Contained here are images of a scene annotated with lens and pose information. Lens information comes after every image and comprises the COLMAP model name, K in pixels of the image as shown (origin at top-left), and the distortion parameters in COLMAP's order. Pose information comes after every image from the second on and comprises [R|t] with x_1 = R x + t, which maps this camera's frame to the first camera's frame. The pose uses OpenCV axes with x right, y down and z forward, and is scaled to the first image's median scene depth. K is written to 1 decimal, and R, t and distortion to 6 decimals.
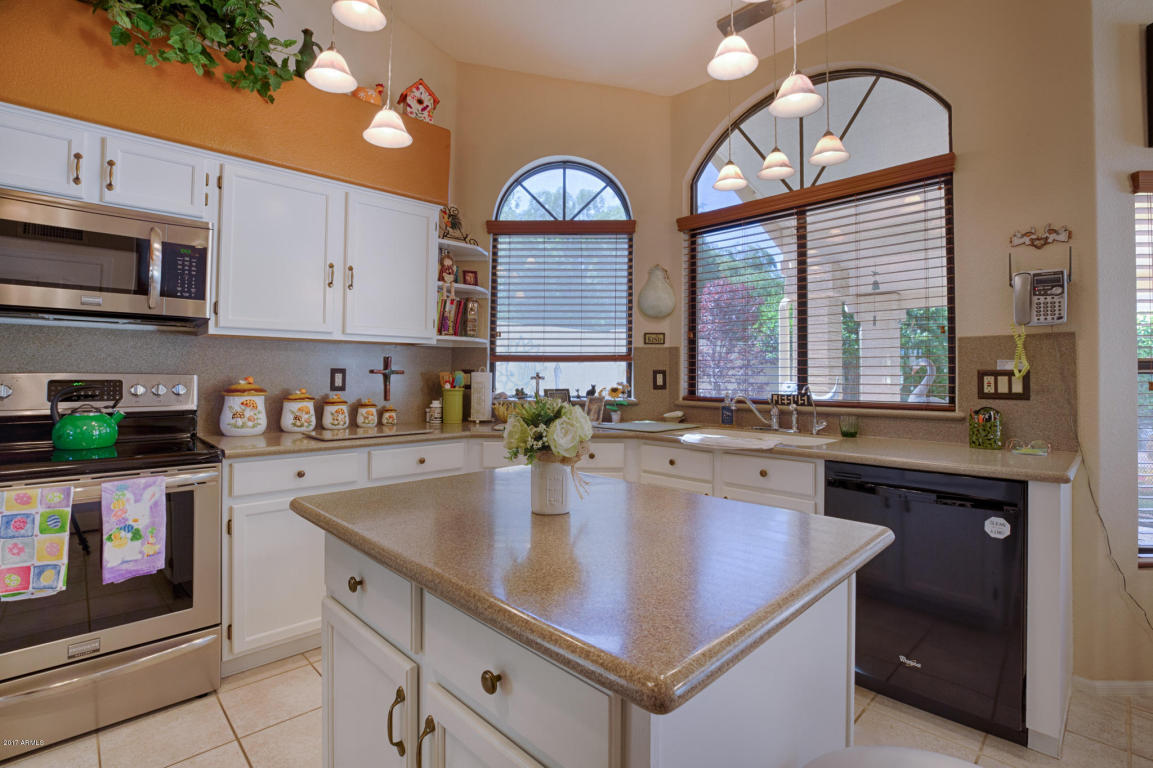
lens RADIAL K [[543.6, 0, 575.0], [0, 543.6, 361.2], [0, 0, 1]] dist [-0.031582, 0.008489]
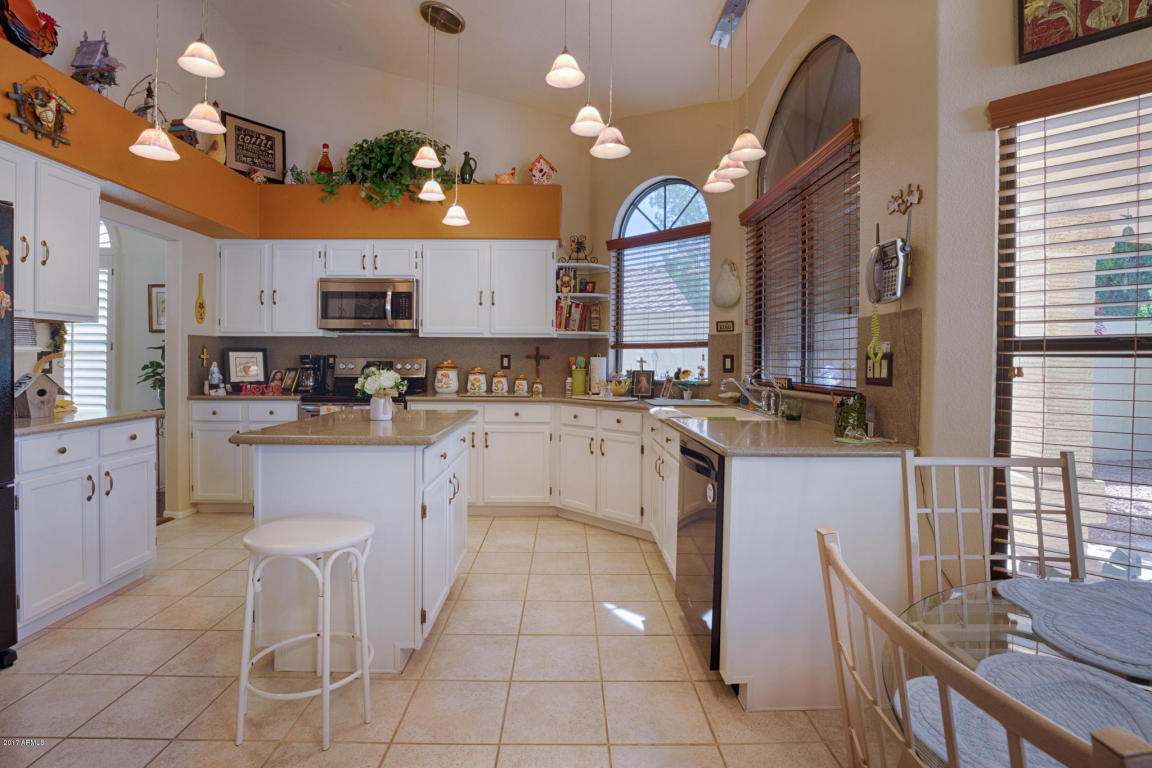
lens RADIAL K [[543.1, 0, 578.8], [0, 543.1, 365.3], [0, 0, 1]] dist [-0.031582, 0.008489]
pose [[0.732846, 0.008193, -0.680346, 0.708170], [0.013869, 0.999540, 0.026976, 0.003795], [0.680254, -0.029205, 0.732395, -0.011290]]
